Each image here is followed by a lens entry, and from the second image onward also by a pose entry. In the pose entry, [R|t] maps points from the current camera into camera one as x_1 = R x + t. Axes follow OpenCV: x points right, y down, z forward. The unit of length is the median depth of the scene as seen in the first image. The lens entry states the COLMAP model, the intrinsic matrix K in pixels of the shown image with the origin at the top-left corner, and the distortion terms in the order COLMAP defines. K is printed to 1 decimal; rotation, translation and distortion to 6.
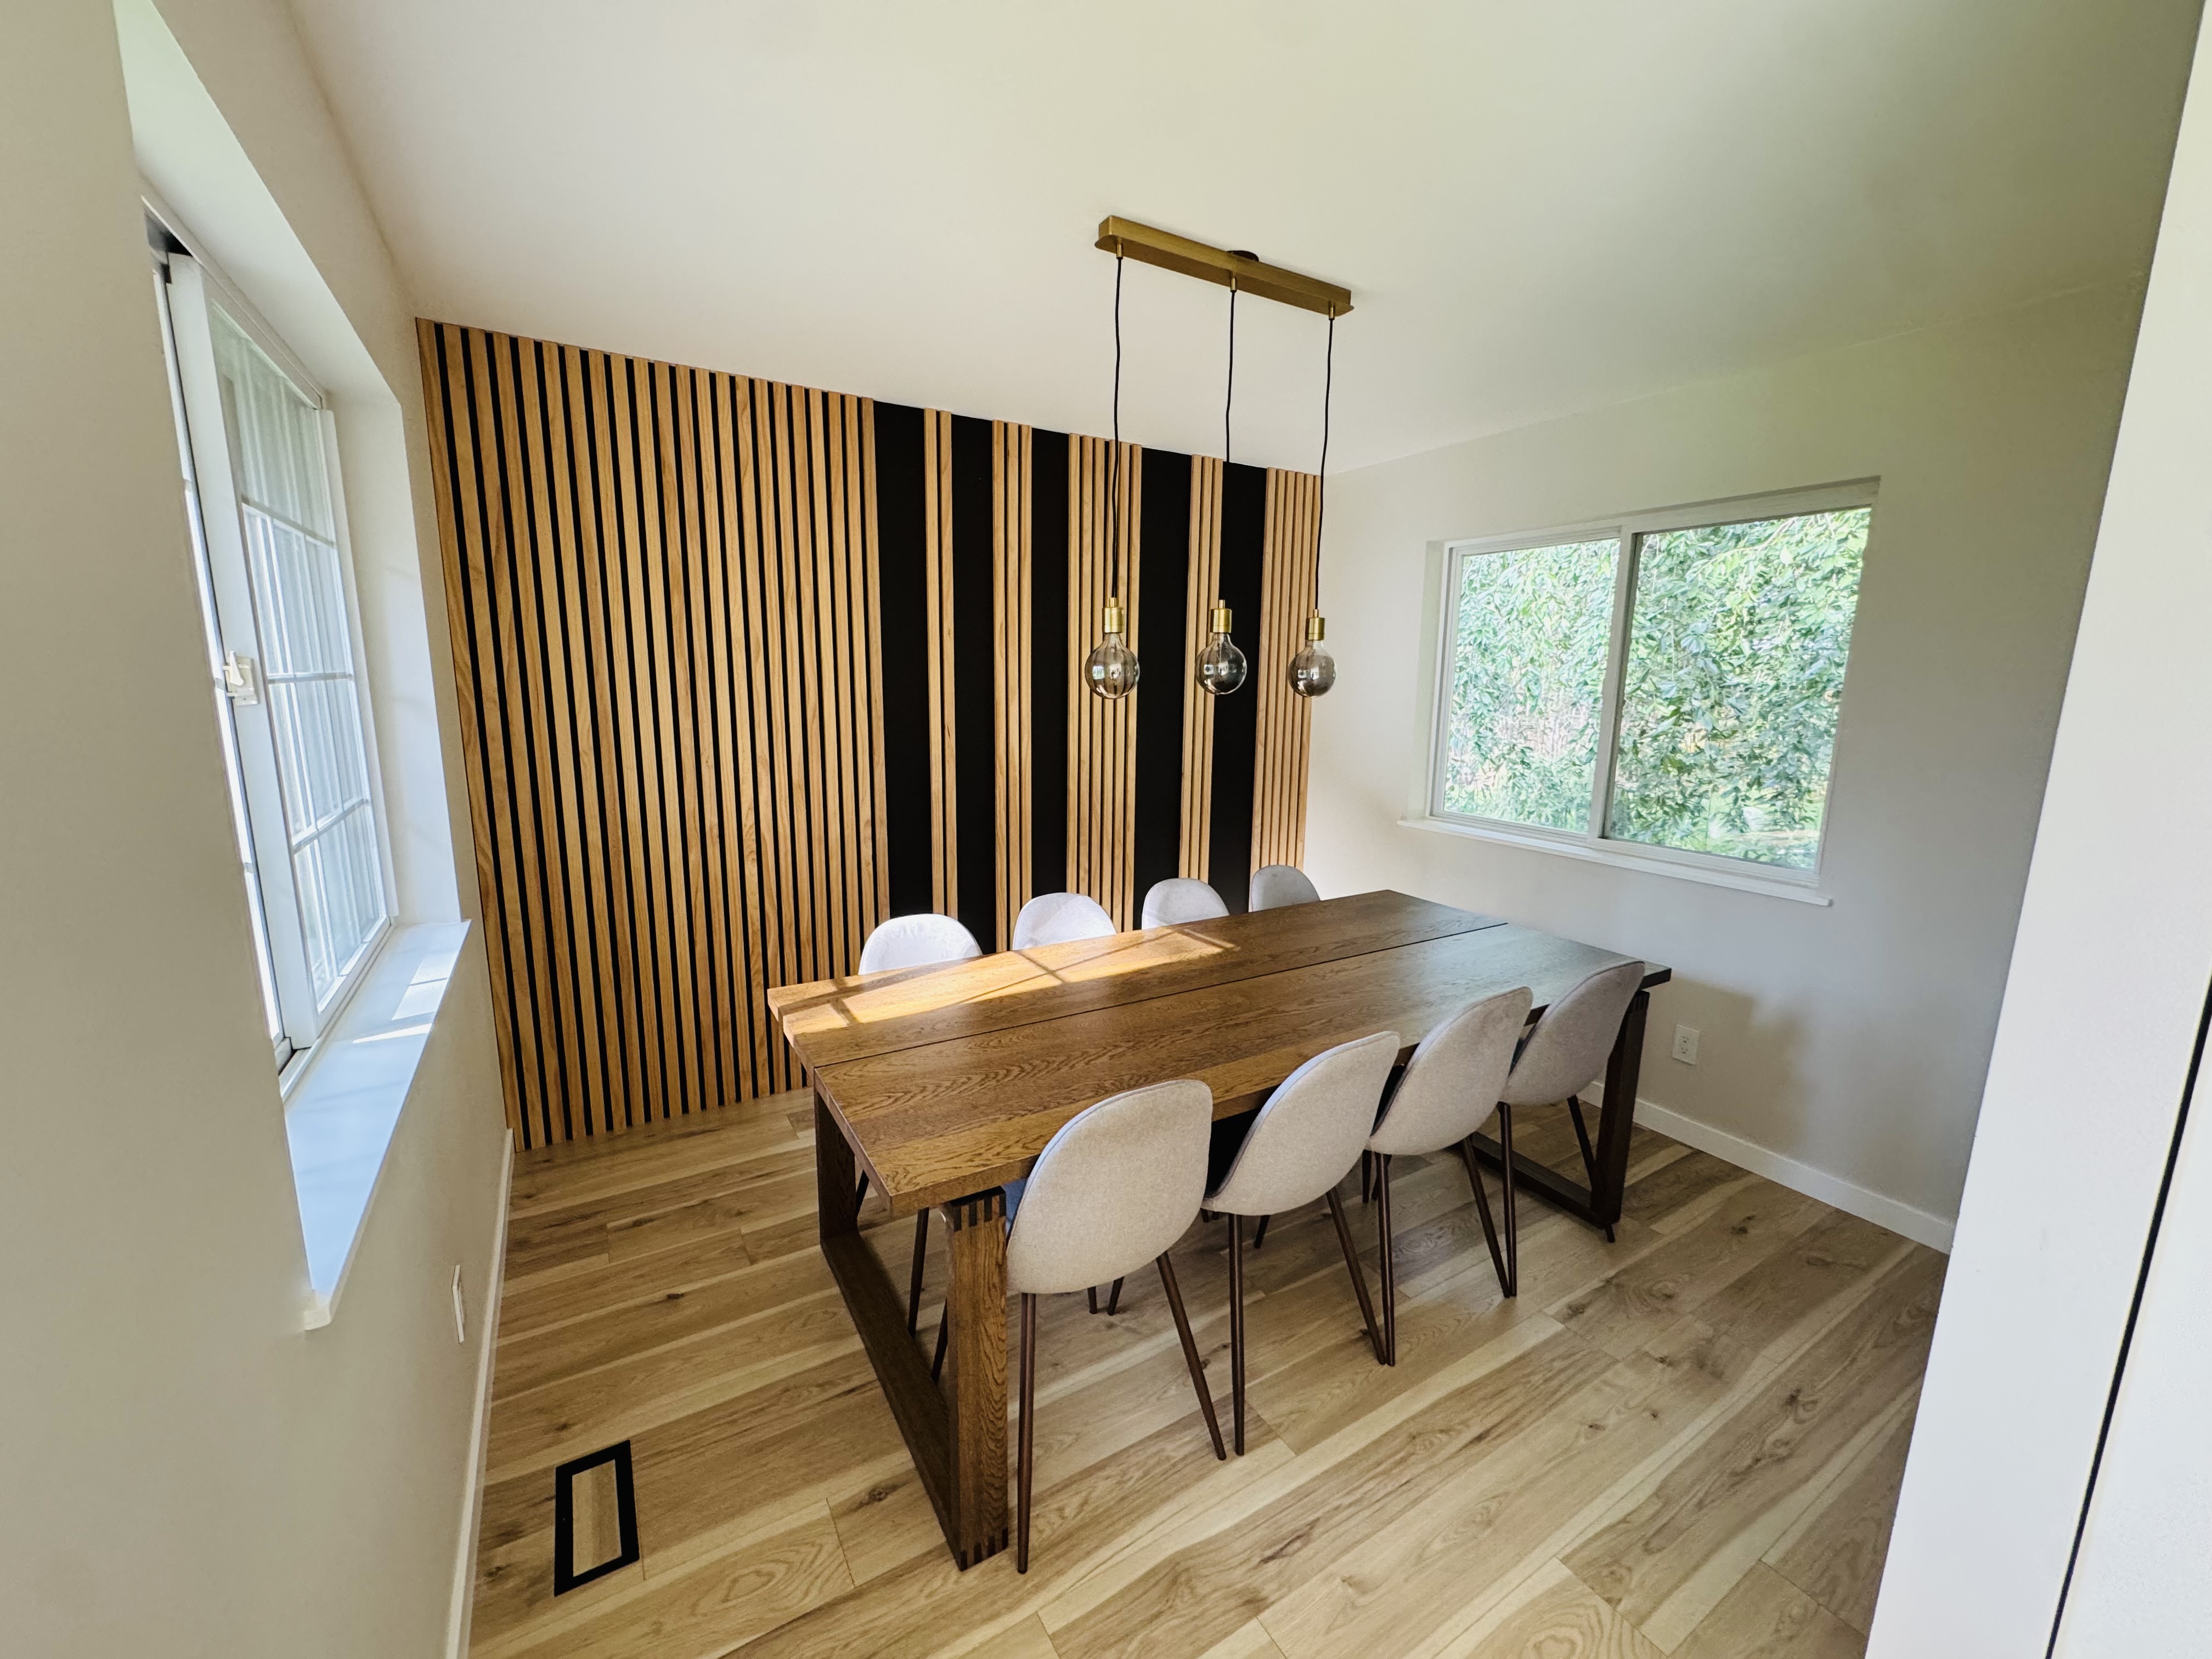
lens RADIAL K [[884.1, 0, 1103.6], [0, 884.1, 831.9], [0, 0, 1]] dist [-0.000413, 0.000467]
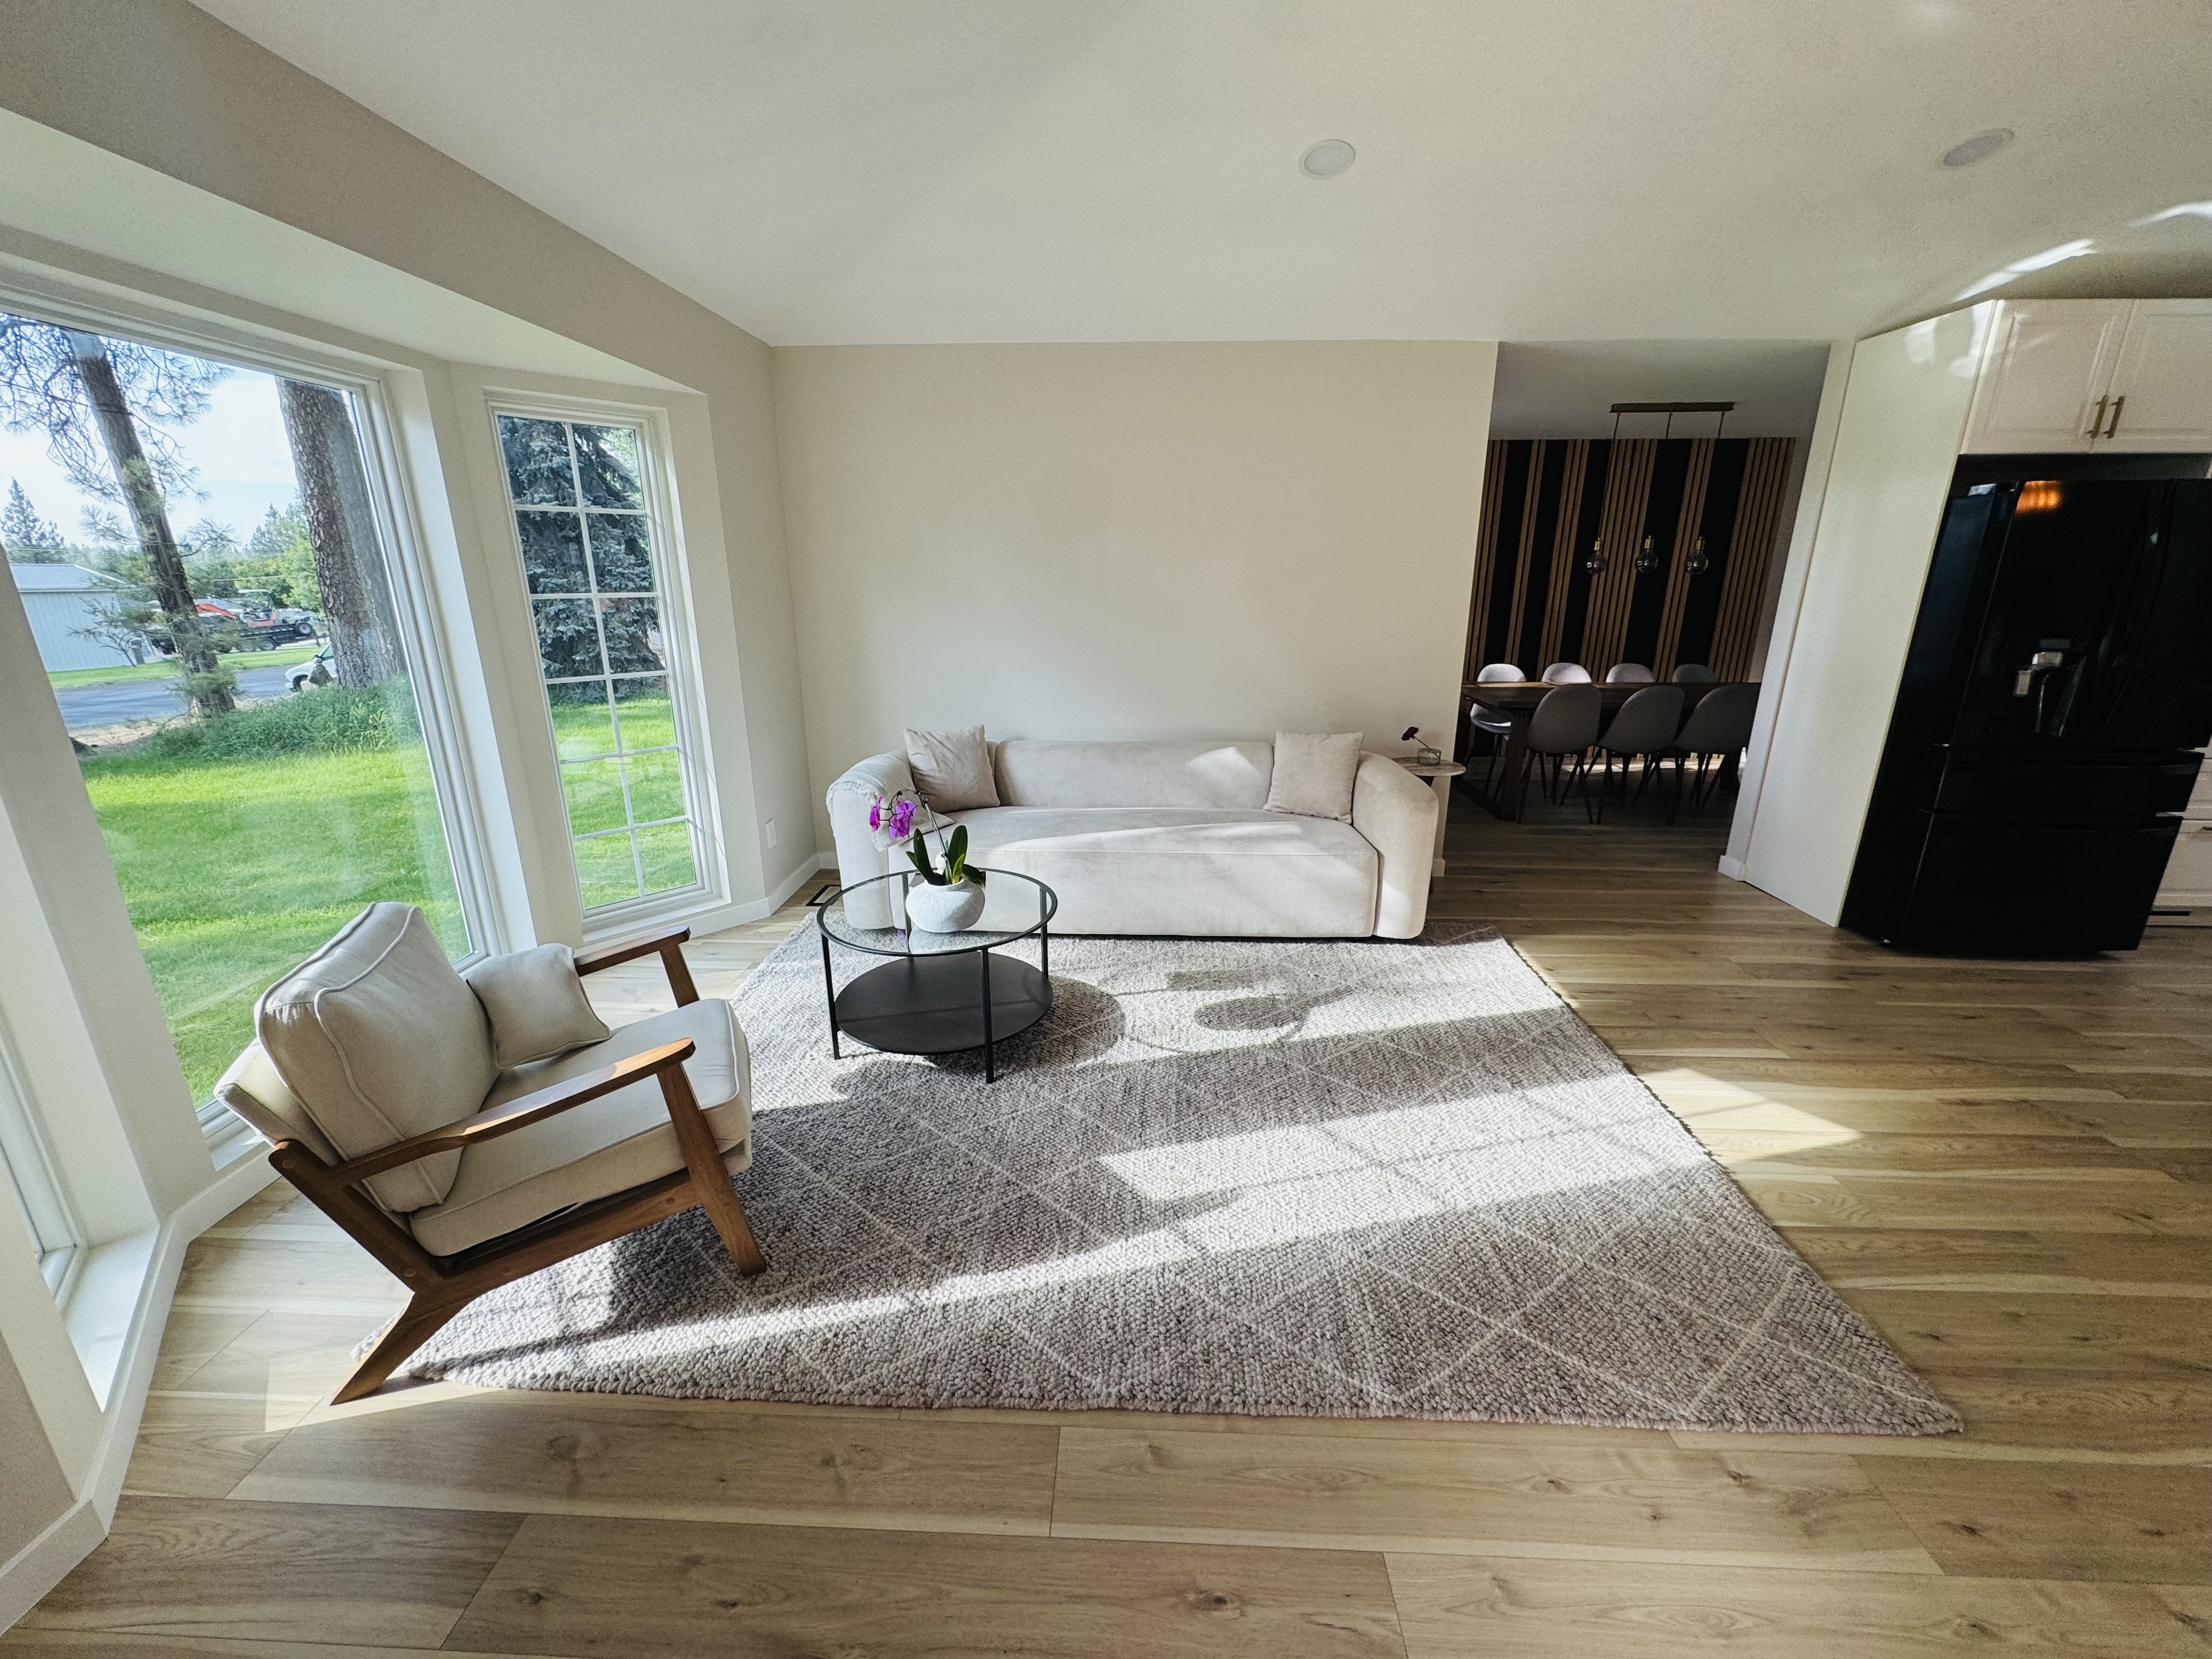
lens RADIAL K [[884.1, 0, 1106.2], [0, 884.1, 824.7], [0, 0, 1]] dist [-0.000413, 0.000467]
pose [[0.830675, 0.134929, -0.540160, 0.213379], [-0.076088, 0.988599, 0.129936, 0.236177], [0.551533, -0.066835, 0.831471, -1.375564]]
